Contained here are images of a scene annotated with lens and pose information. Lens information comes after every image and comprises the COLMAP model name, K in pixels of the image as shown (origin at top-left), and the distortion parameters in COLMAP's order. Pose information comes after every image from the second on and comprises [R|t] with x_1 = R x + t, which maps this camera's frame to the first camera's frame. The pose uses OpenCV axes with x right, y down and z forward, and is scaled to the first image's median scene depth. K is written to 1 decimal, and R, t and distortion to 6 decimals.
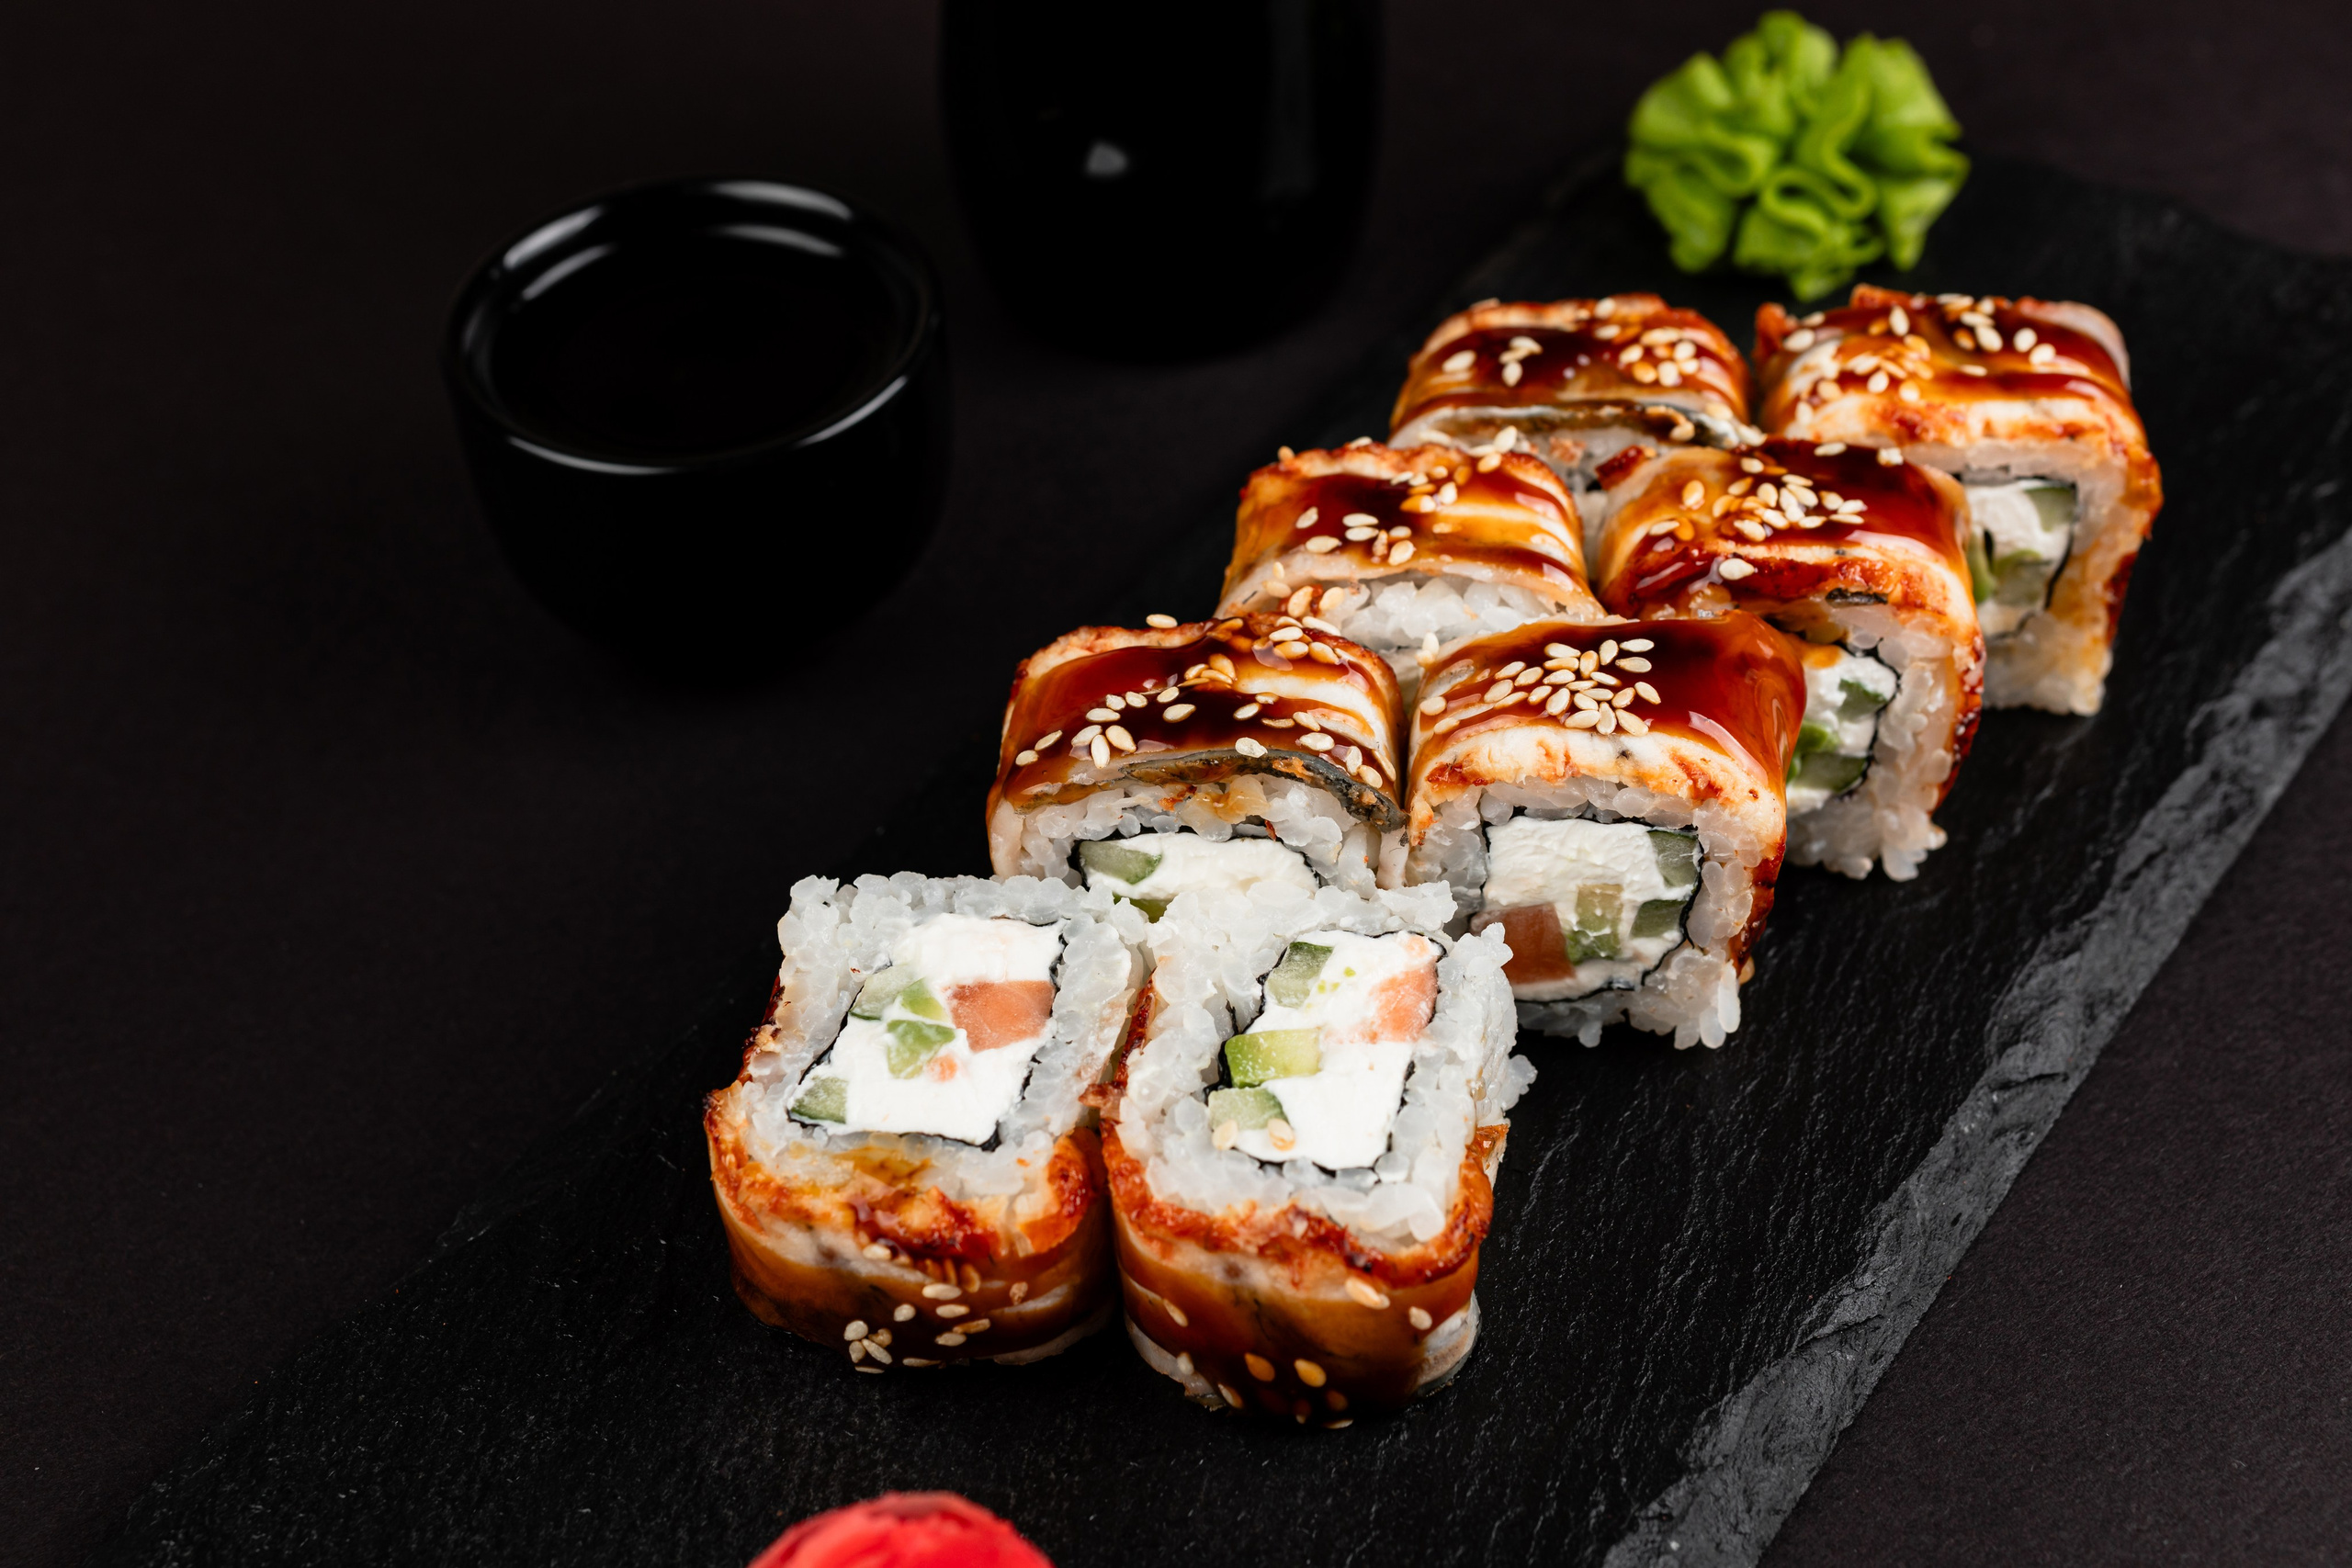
lens RADIAL K [[3430.8, 0, 1174.7], [0, 3430.8, 788.3], [0, 0, 1]] dist [0.148839, 0.026807]
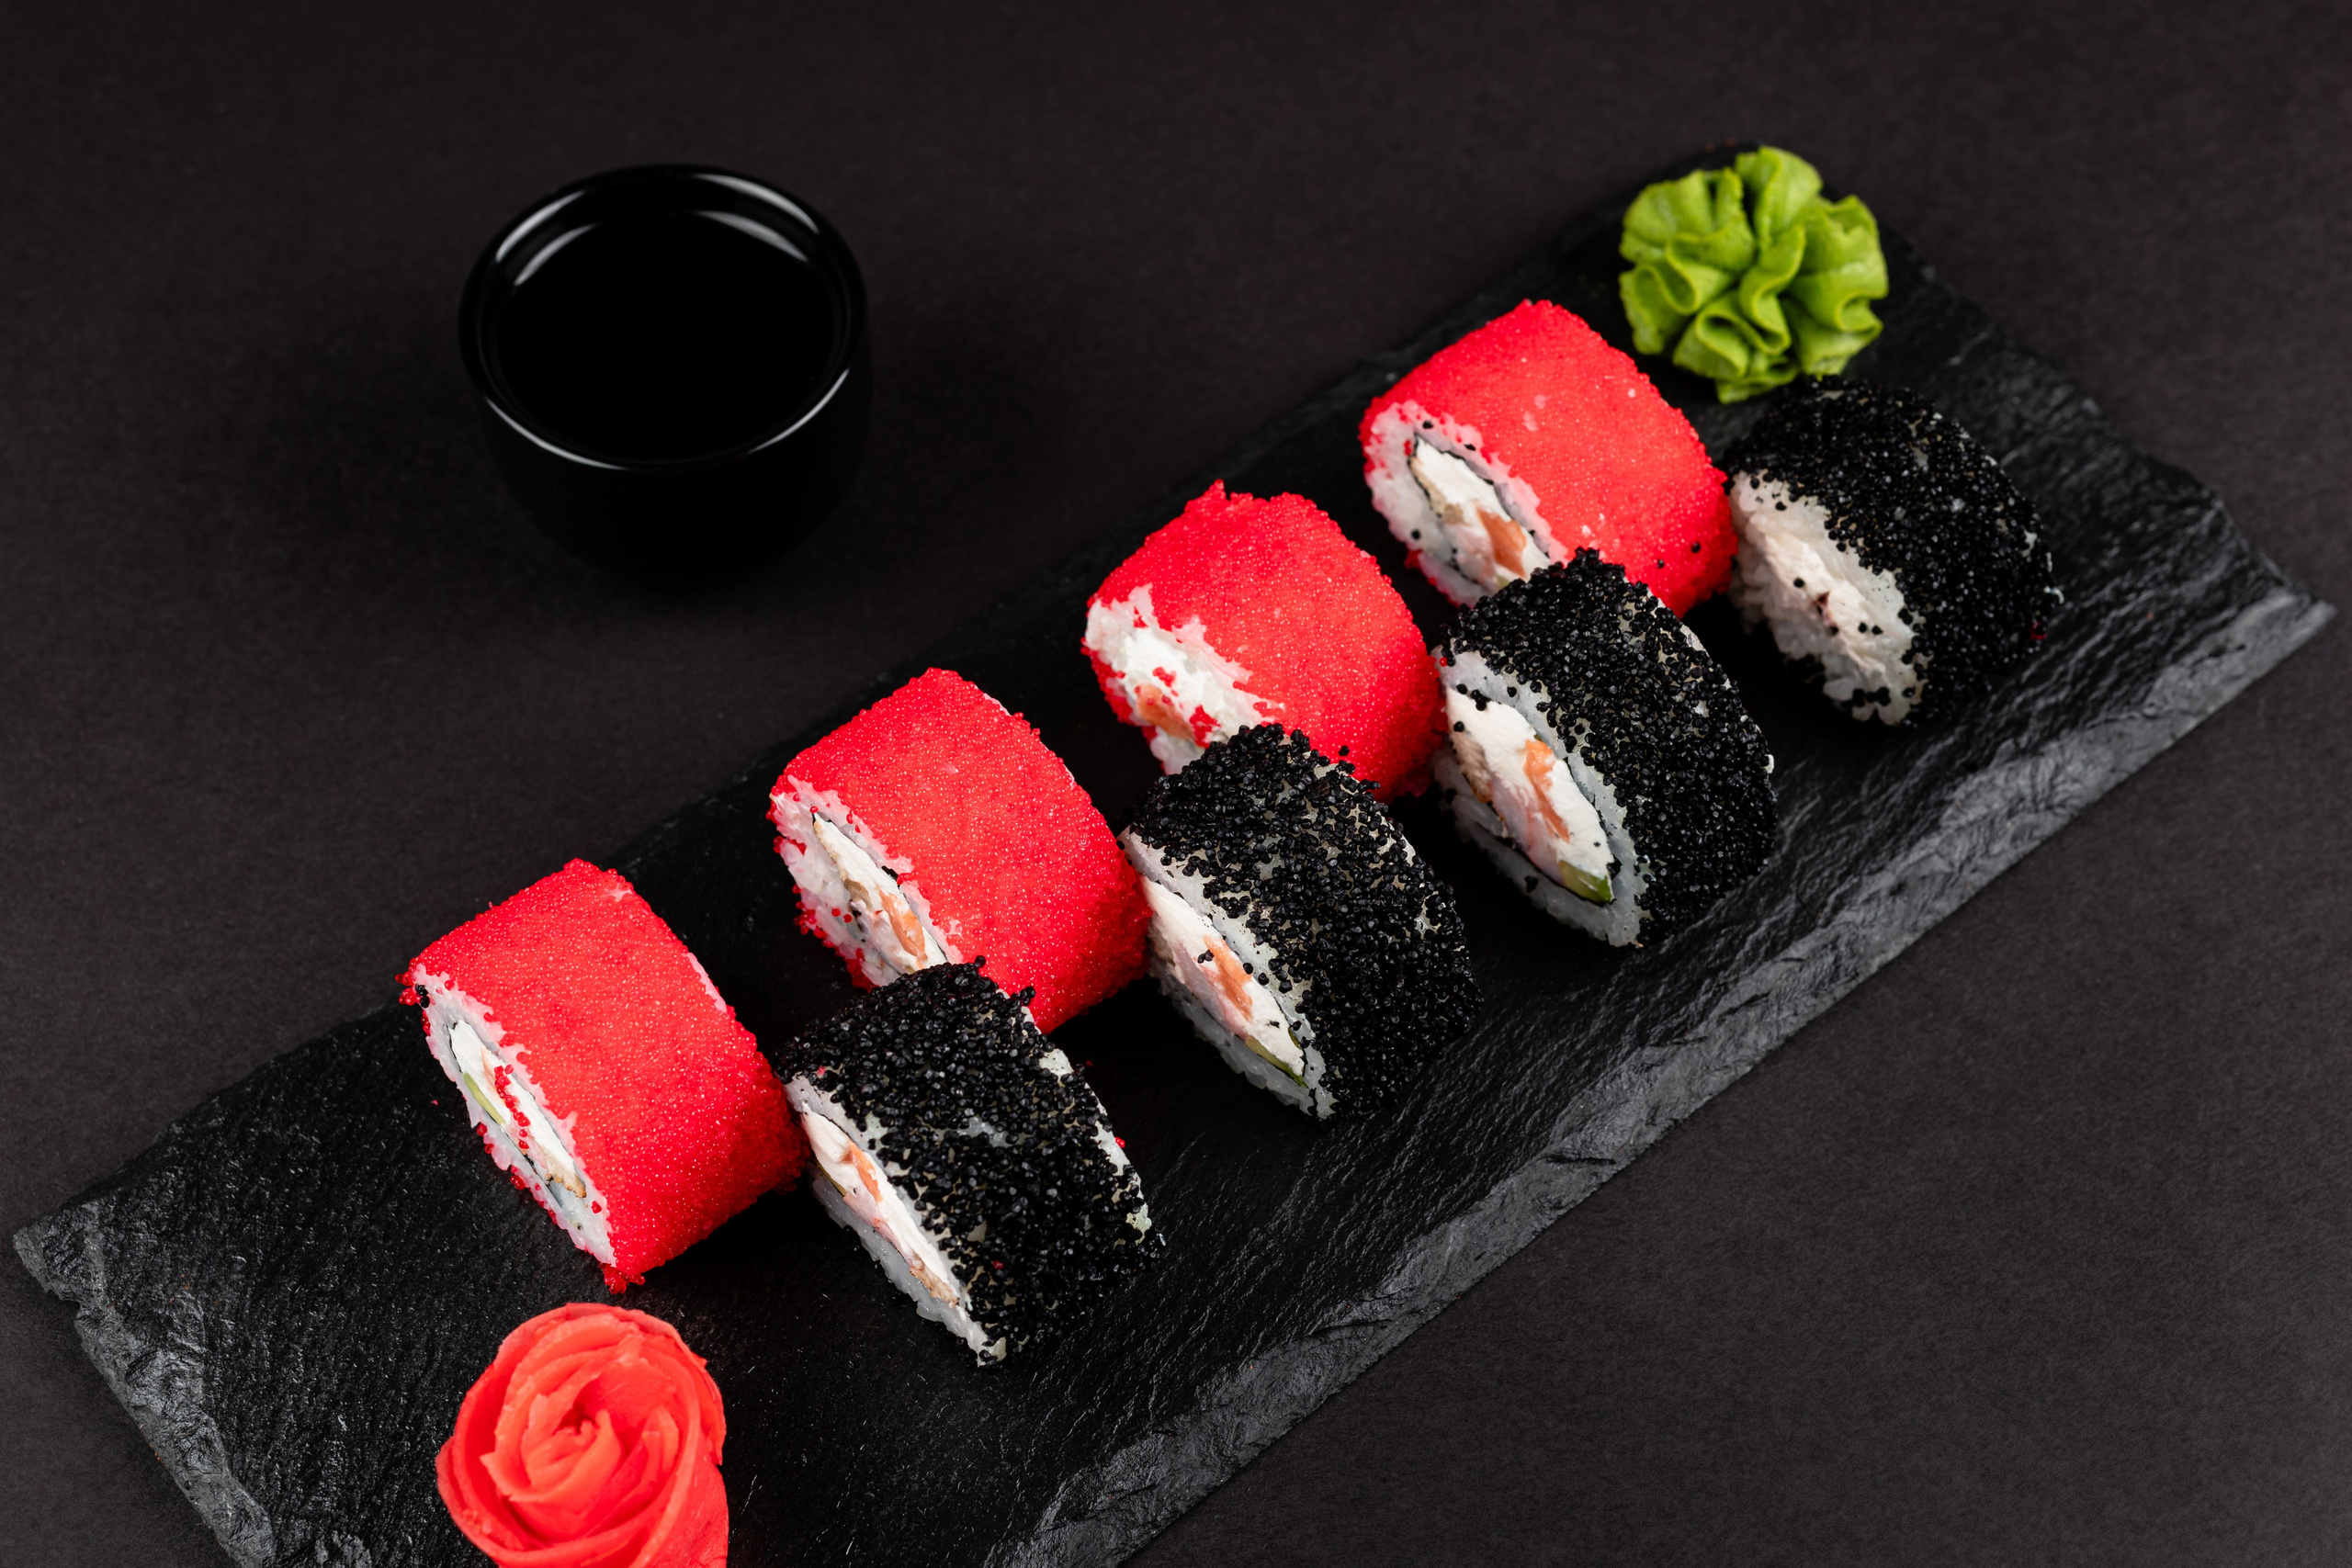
lens RADIAL K [[3512.5, 0, 1214.5], [0, 3512.5, 814.9], [0, 0, 1]] dist [0.143737, 0.009729]
pose [[0.964909, 0.244308, -0.096249, 0.218411], [-0.214931, 0.945402, 0.244991, -0.354196], [0.150847, -0.215707, 0.964736, -0.300544]]
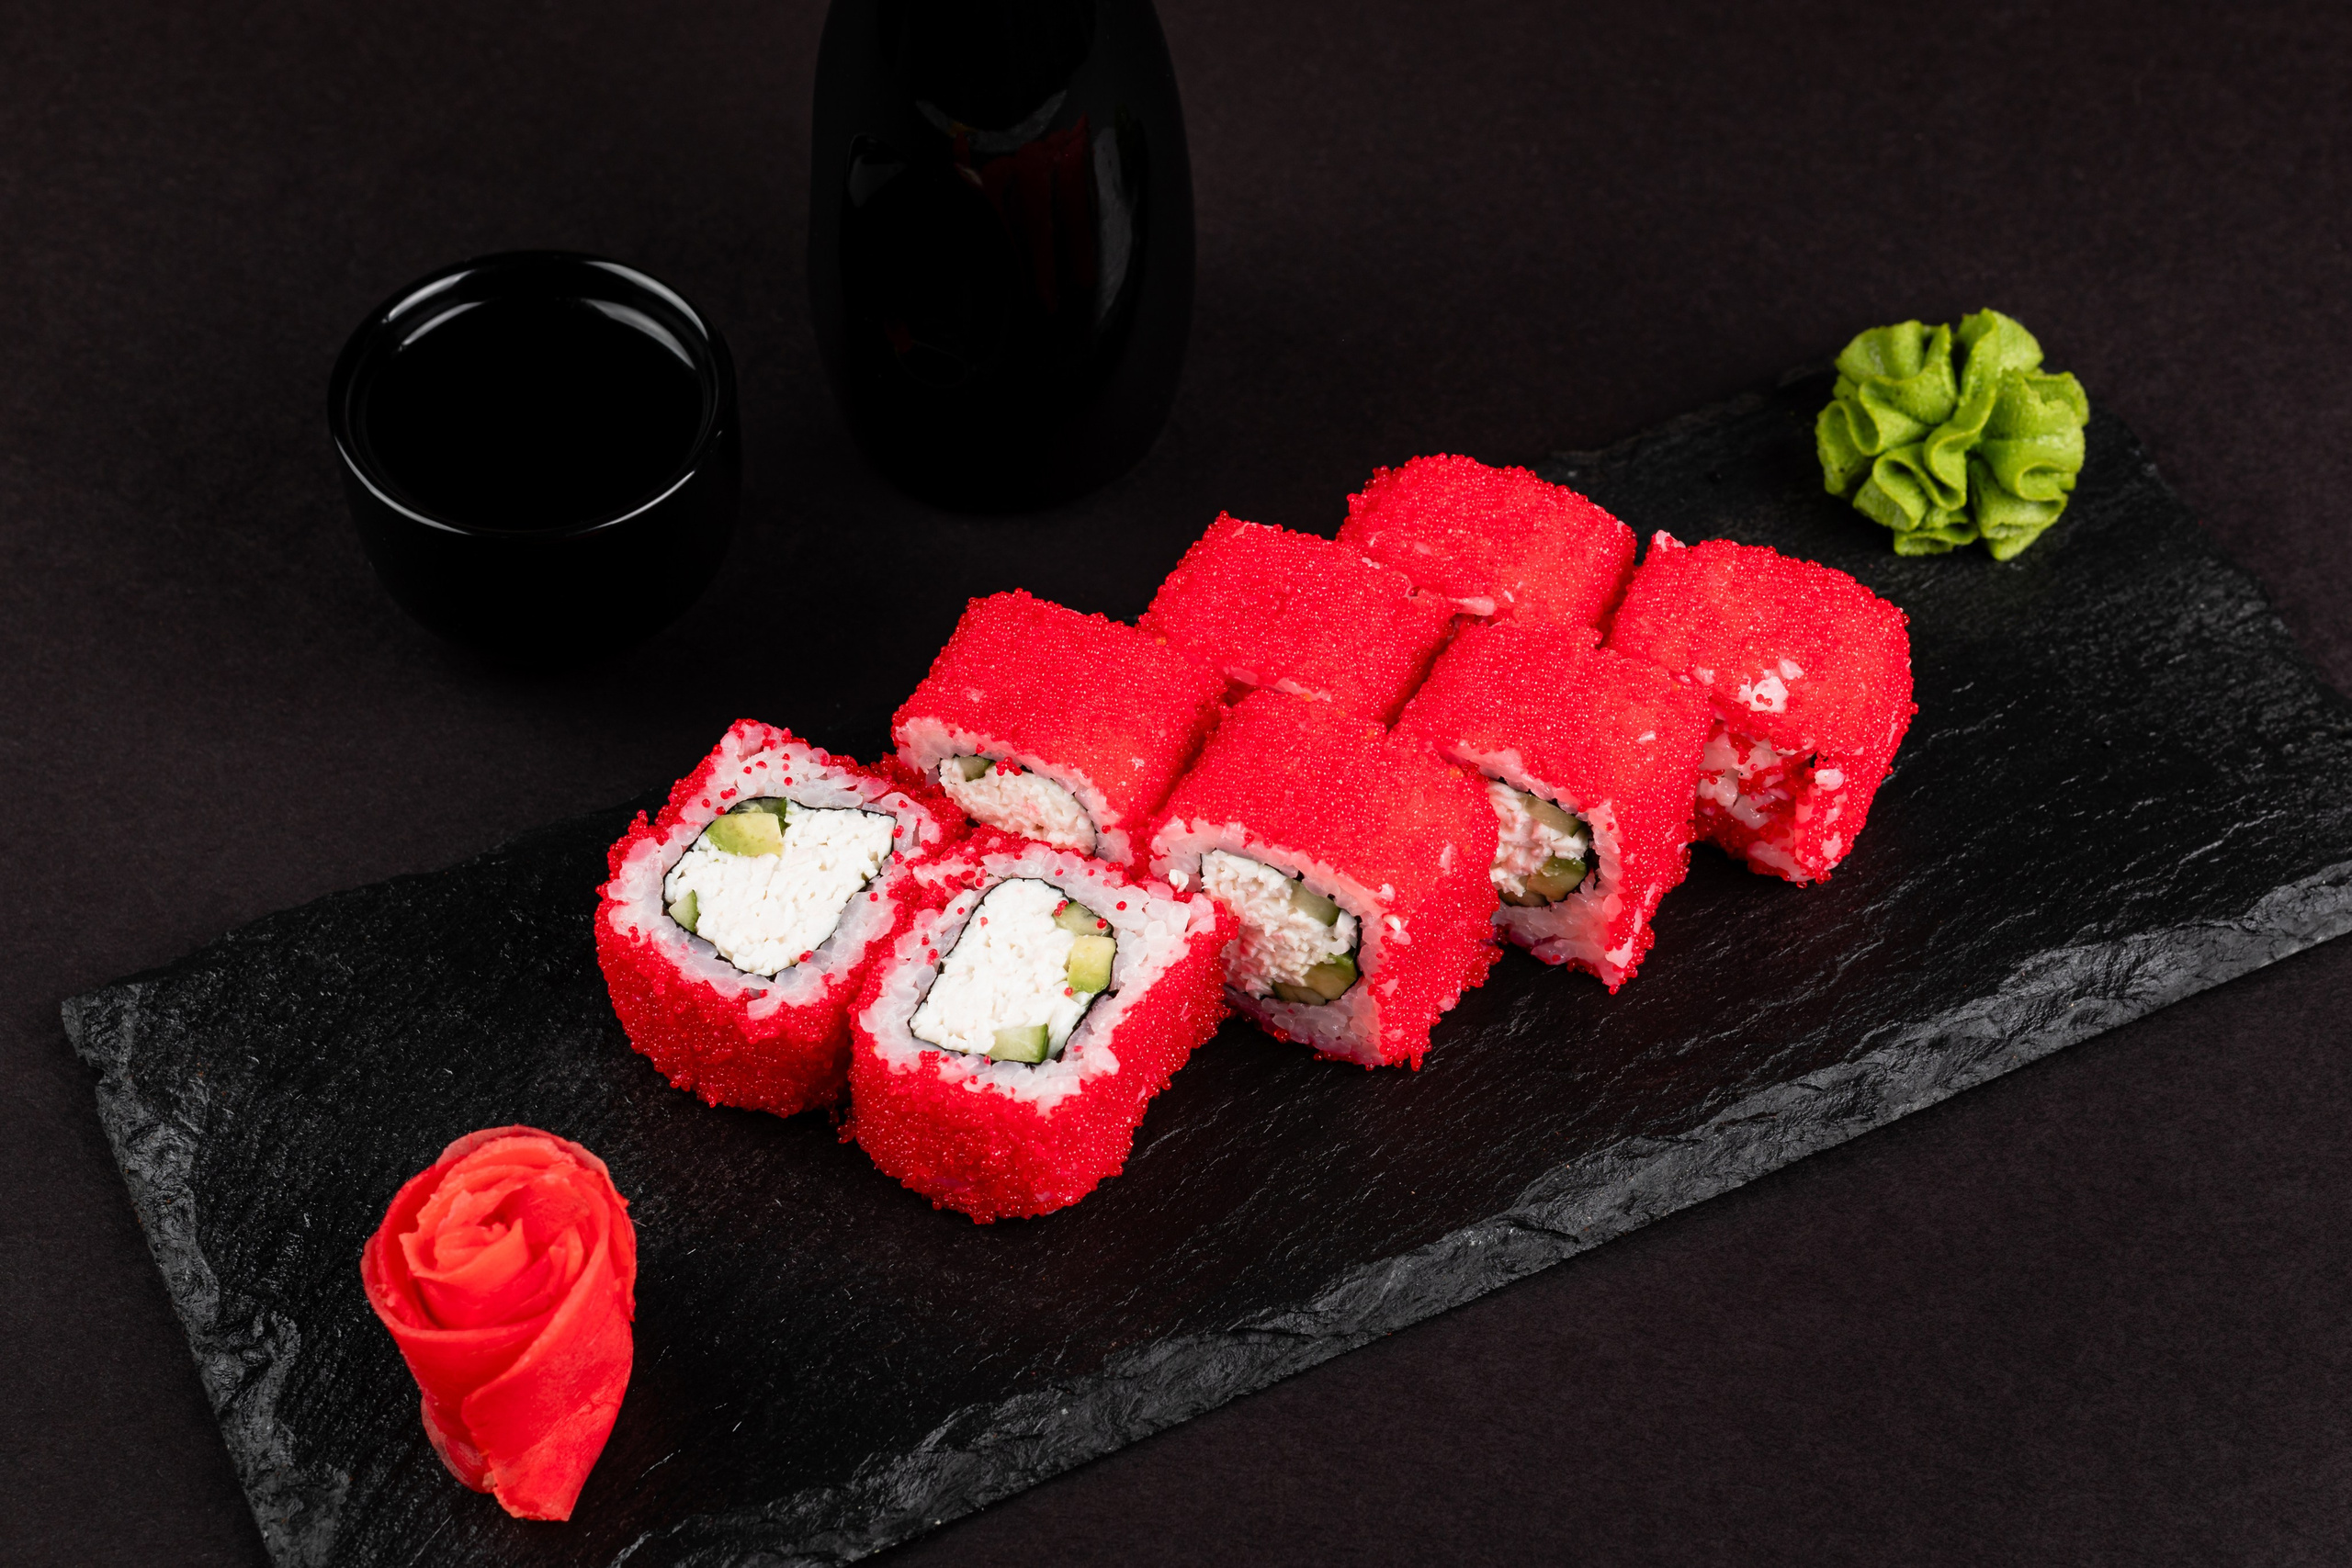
lens RADIAL K [[4275.8, 0, 1226.9], [0, 4275.8, 866.7], [0, 0, 1]] dist [0.141494, 0.043234]
pose [[0.878332, 0.405234, -0.253608, 0.519243], [-0.360334, 0.909831, 0.205834, -0.346934], [0.314152, -0.089407, 0.945154, -0.584869]]
